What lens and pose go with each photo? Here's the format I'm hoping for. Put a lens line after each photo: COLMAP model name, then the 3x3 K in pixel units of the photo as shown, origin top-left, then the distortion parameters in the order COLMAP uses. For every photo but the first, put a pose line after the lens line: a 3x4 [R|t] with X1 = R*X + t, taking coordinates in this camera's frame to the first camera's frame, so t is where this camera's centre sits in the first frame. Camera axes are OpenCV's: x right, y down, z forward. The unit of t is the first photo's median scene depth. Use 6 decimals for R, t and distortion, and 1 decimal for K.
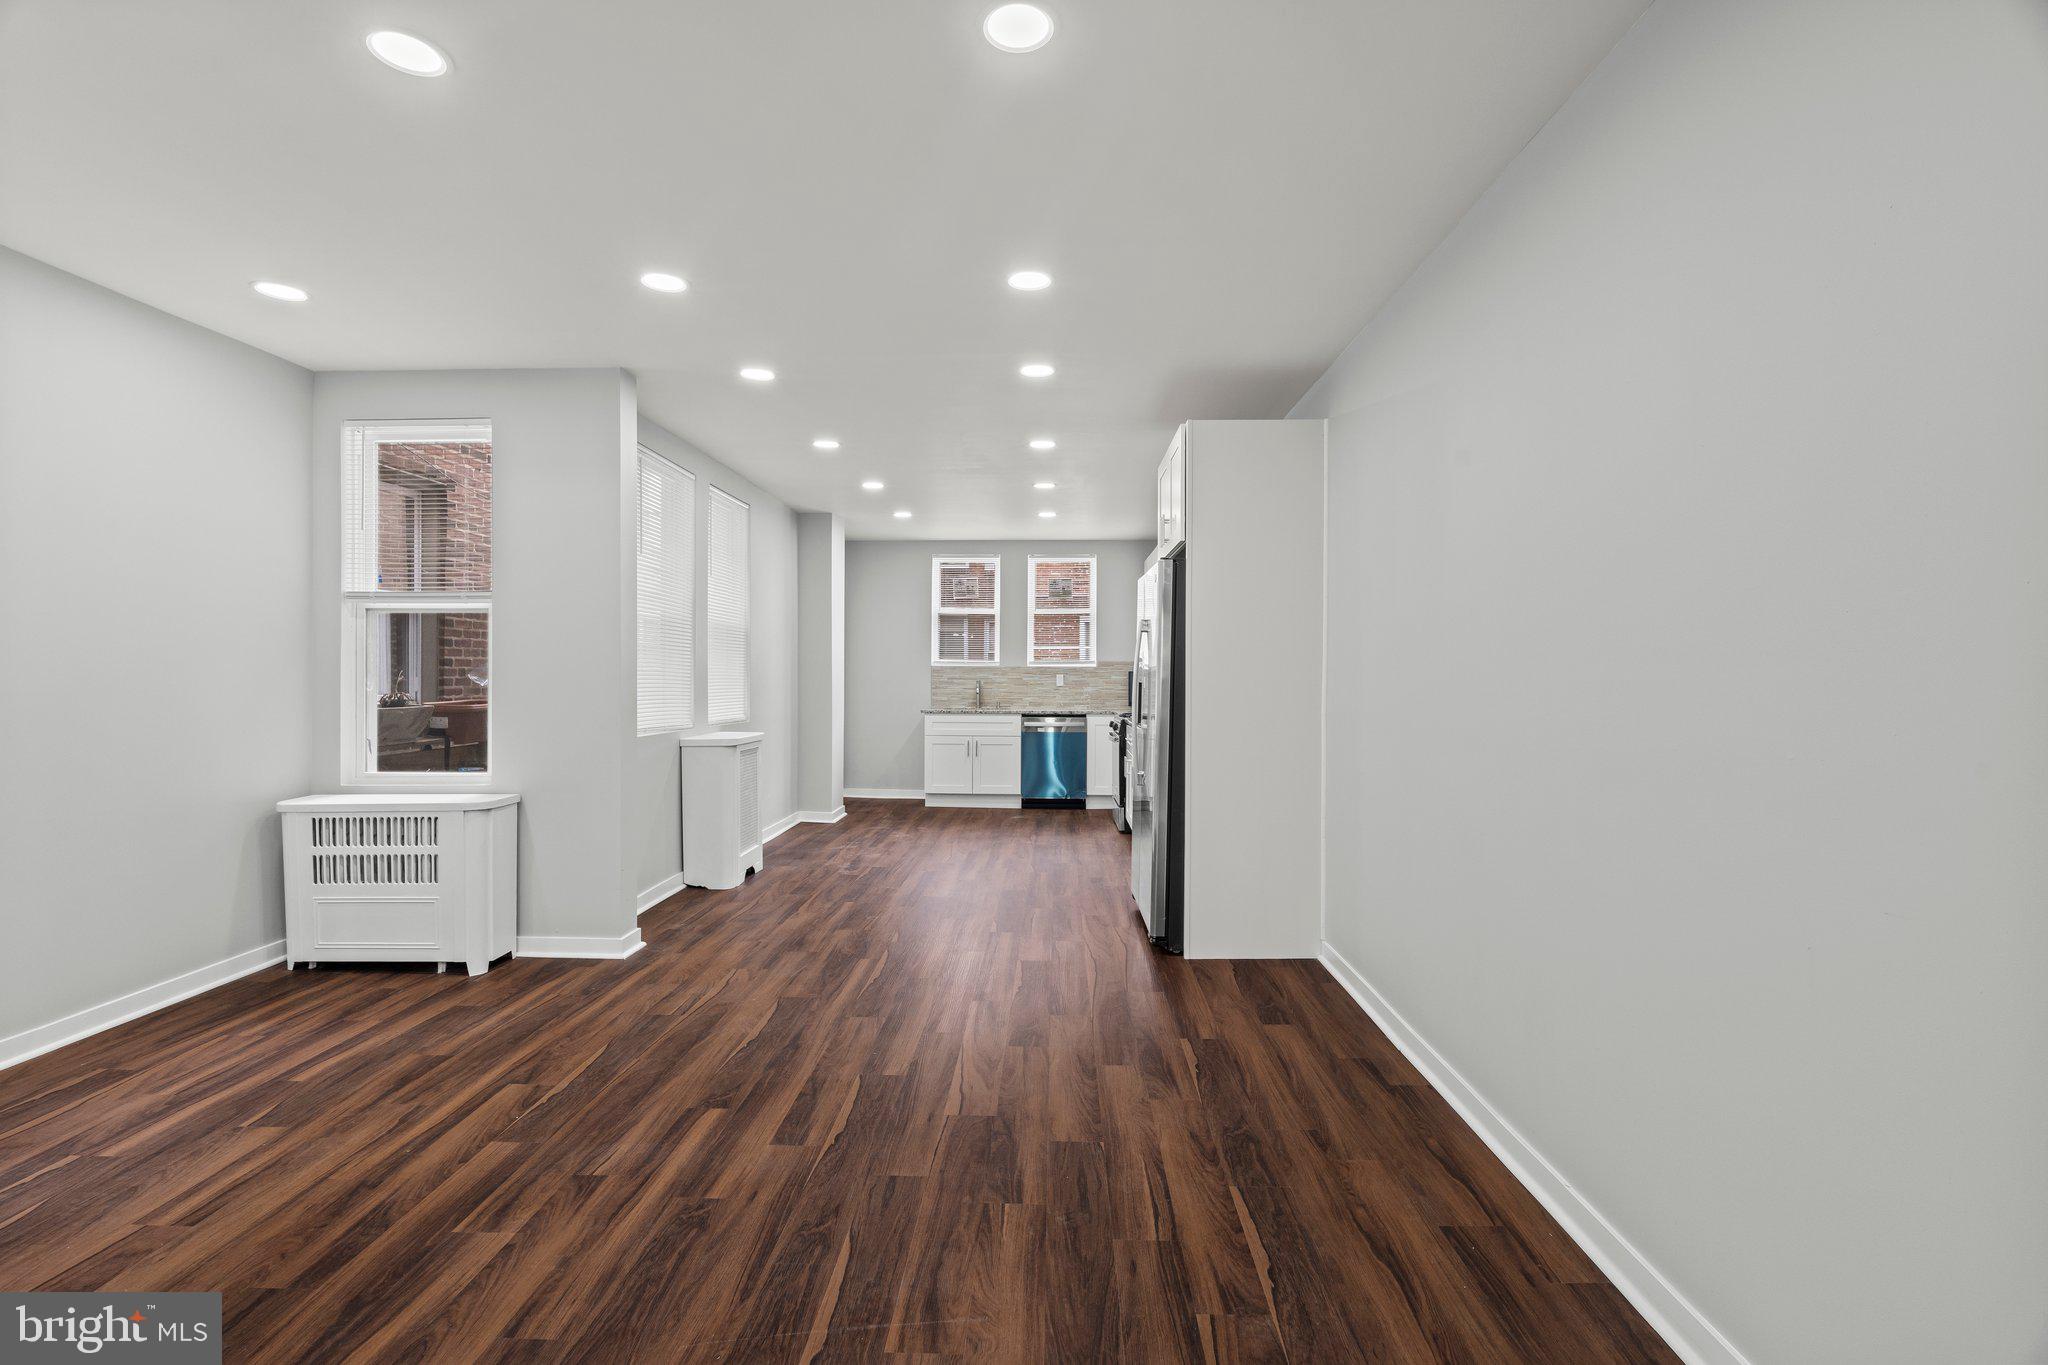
lens RADIAL K [[924.7, 0, 1022.9], [0, 924.7, 686.7], [0, 0, 1]] dist [-0.003705, 0.001391]
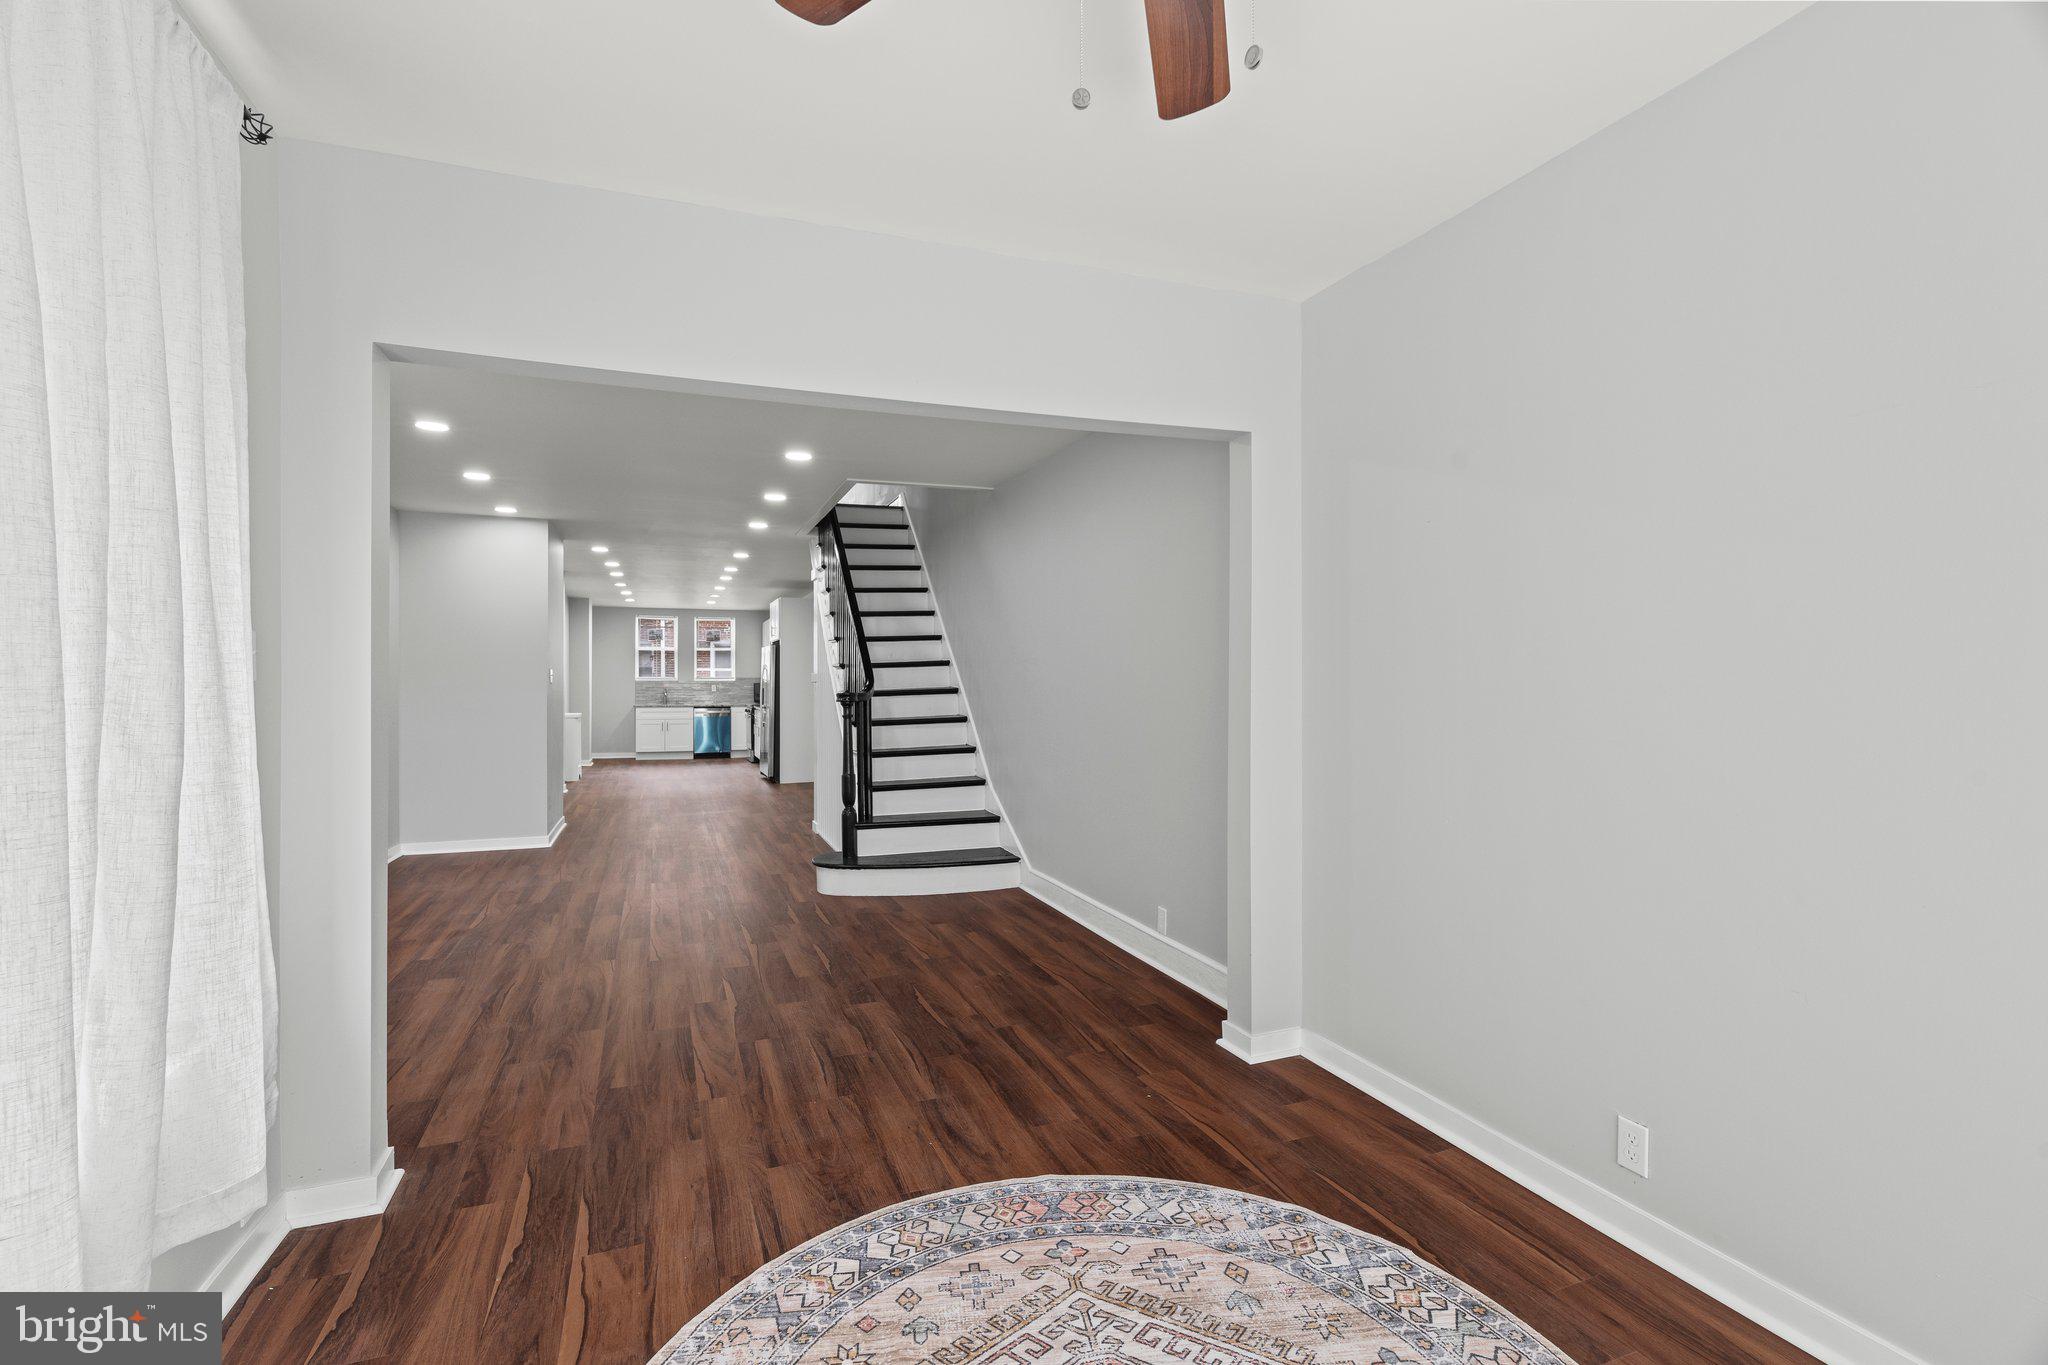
lens RADIAL K [[924.7, 0, 1014.0], [0, 924.7, 697.2], [0, 0, 1]] dist [-0.003705, 0.001391]
pose [[0.920884, -0.006544, 0.389783, -0.149263], [0.006131, 0.999979, 0.002303, 0.012061], [-0.389789, 0.000269, 0.920904, -1.052499]]
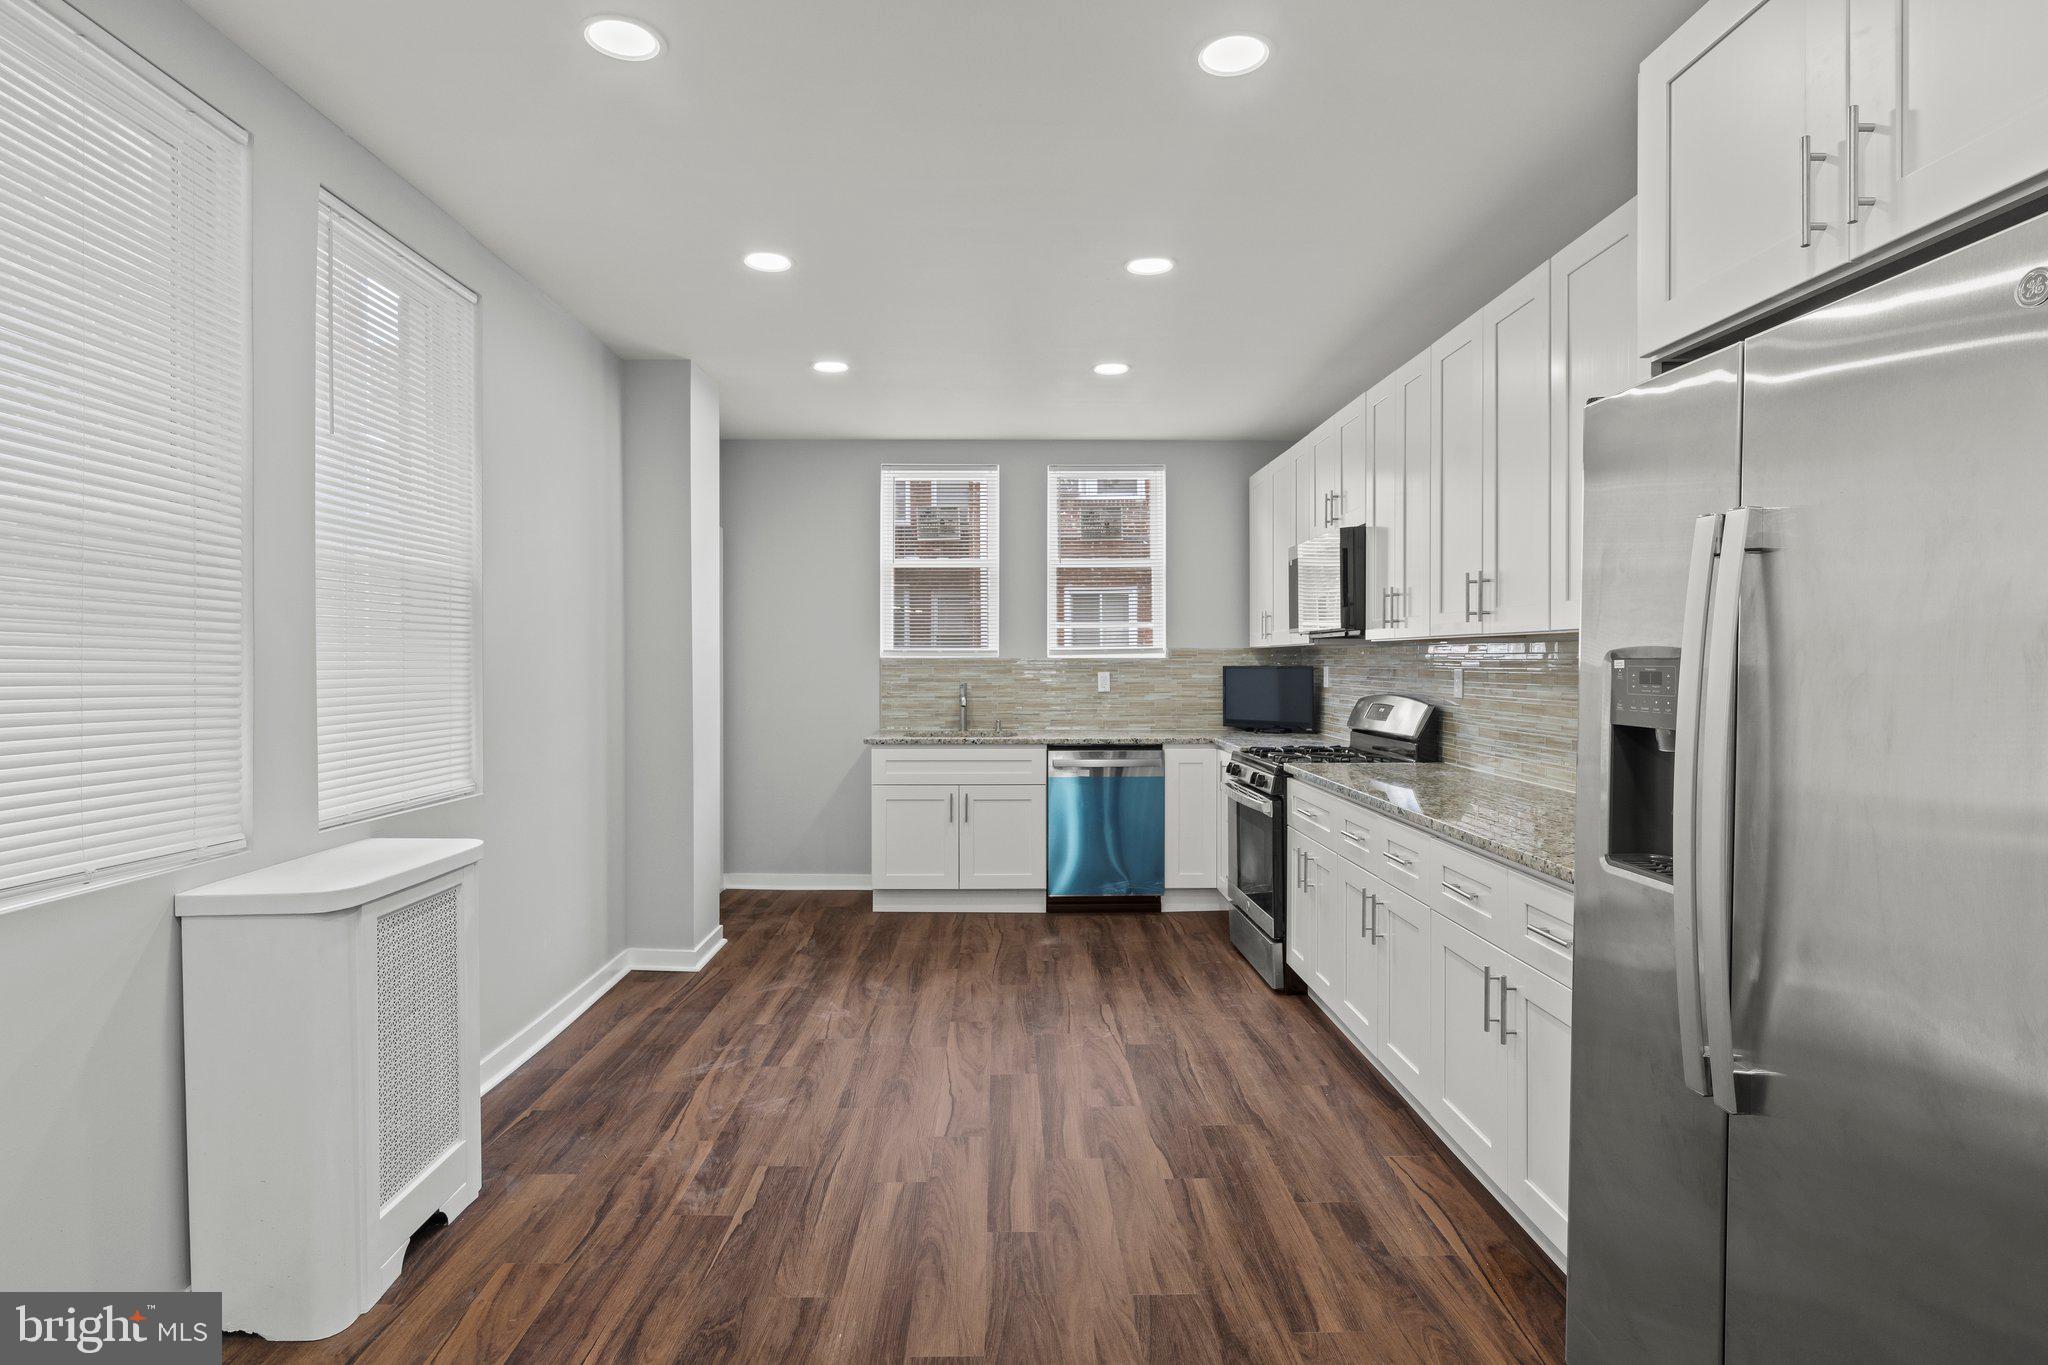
lens RADIAL K [[1142.1, 0, 1066.1], [0, 1142.1, 673.6], [0, 0, 1]] dist [-0.008641, 0.000445]
pose [[0.996609, -0.006210, 0.082047, -0.052474], [0.006417, 0.999977, -0.002258, -0.012978], [-0.082031, 0.002777, 0.996626, 0.355906]]
